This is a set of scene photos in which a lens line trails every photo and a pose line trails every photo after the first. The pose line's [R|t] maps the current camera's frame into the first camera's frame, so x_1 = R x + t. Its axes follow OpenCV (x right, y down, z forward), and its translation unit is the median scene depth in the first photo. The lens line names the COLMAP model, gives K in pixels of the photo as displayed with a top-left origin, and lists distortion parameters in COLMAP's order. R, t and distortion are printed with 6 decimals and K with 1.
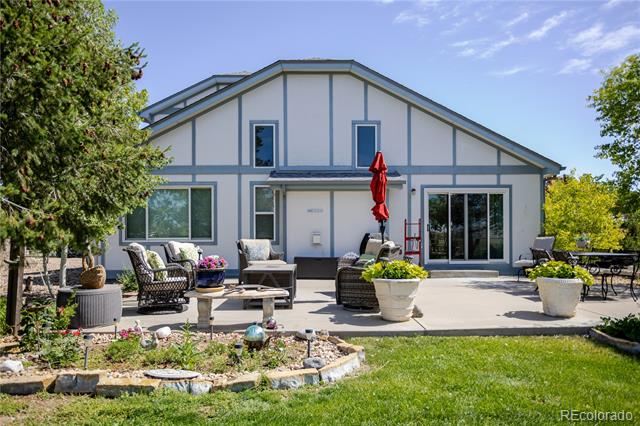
lens RADIAL K [[738.9, 0, 320.0], [0, 738.9, 213.0], [0, 0, 1]] dist [0.174415, 0.002728]
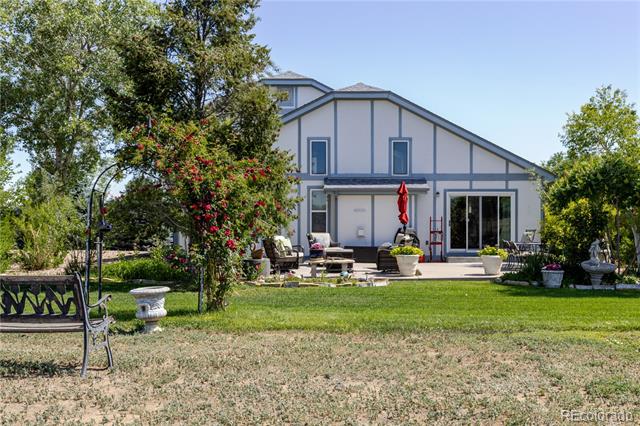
lens RADIAL K [[744.3, 0, 320.0], [0, 744.3, 213.0], [0, 0, 1]] dist [-0.003415, -0.002879]
pose [[0.998659, 0.005422, -0.051479, -0.007718], [-0.004769, 0.999907, 0.012782, -0.012787], [0.051543, -0.012519, 0.998592, -0.263303]]
